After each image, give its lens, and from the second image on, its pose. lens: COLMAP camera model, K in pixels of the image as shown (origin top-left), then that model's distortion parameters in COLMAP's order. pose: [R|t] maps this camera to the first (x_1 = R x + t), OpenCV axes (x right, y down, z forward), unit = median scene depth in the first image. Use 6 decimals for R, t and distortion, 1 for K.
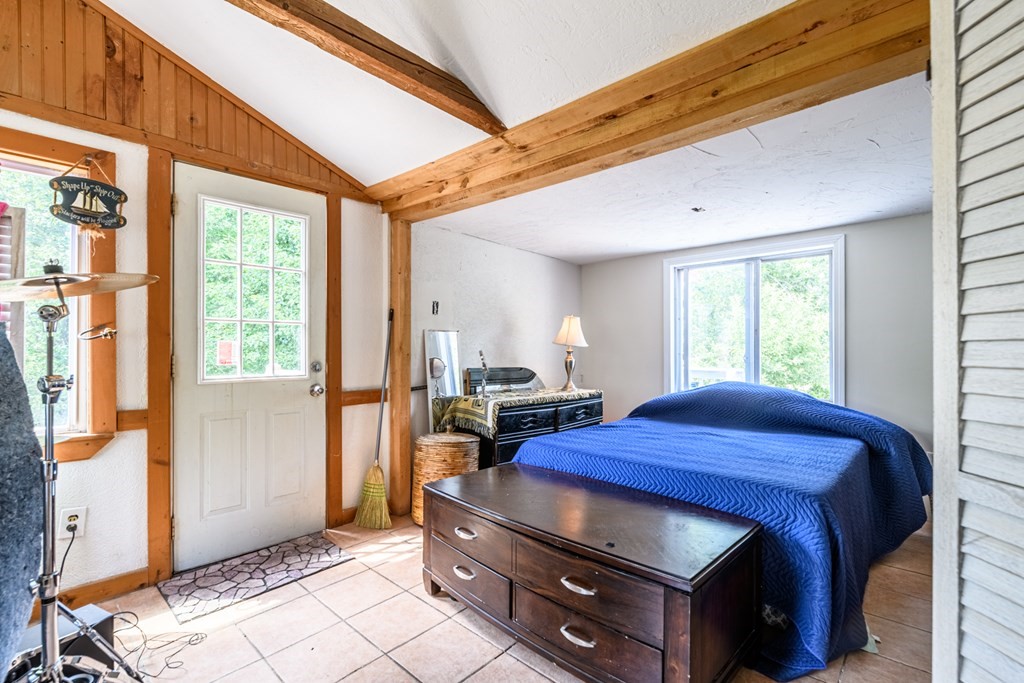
lens RADIAL K [[449.2, 0, 512.0], [0, 449.2, 341.5], [0, 0, 1]] dist [-0.002394, -0.000476]
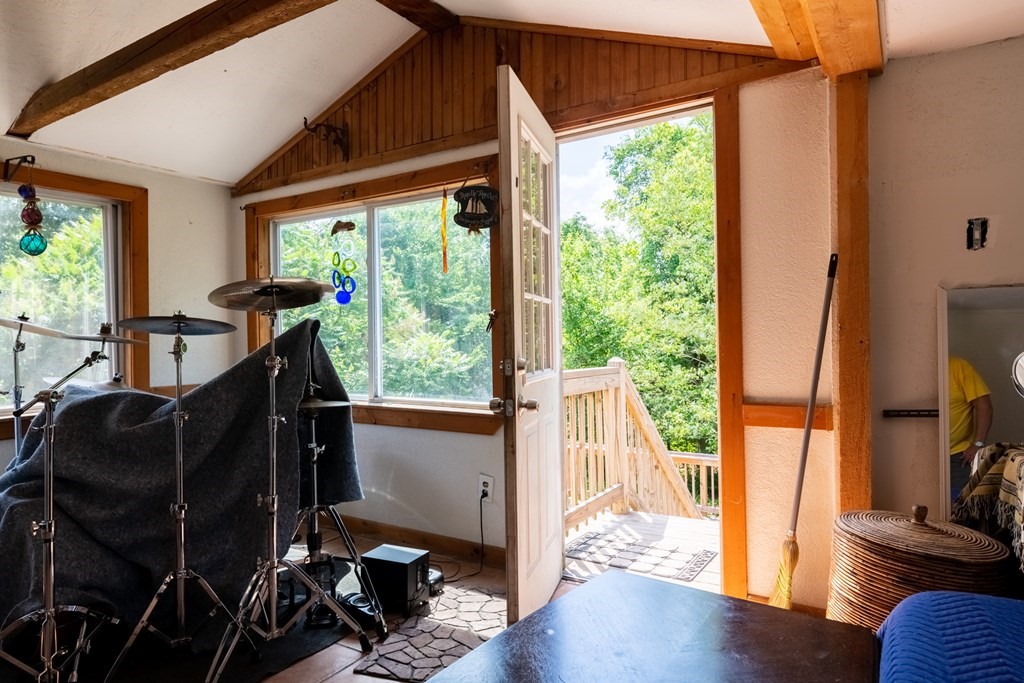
lens RADIAL K [[653.5, 0, 512.0], [0, 653.5, 341.5], [0, 0, 1]] dist [0.004497, 0.000882]
pose [[0.153240, 0.001768, -0.988187, 0.467823], [0.024297, 0.999689, 0.005556, 0.018526], [0.987890, -0.024862, 0.153150, 0.542257]]
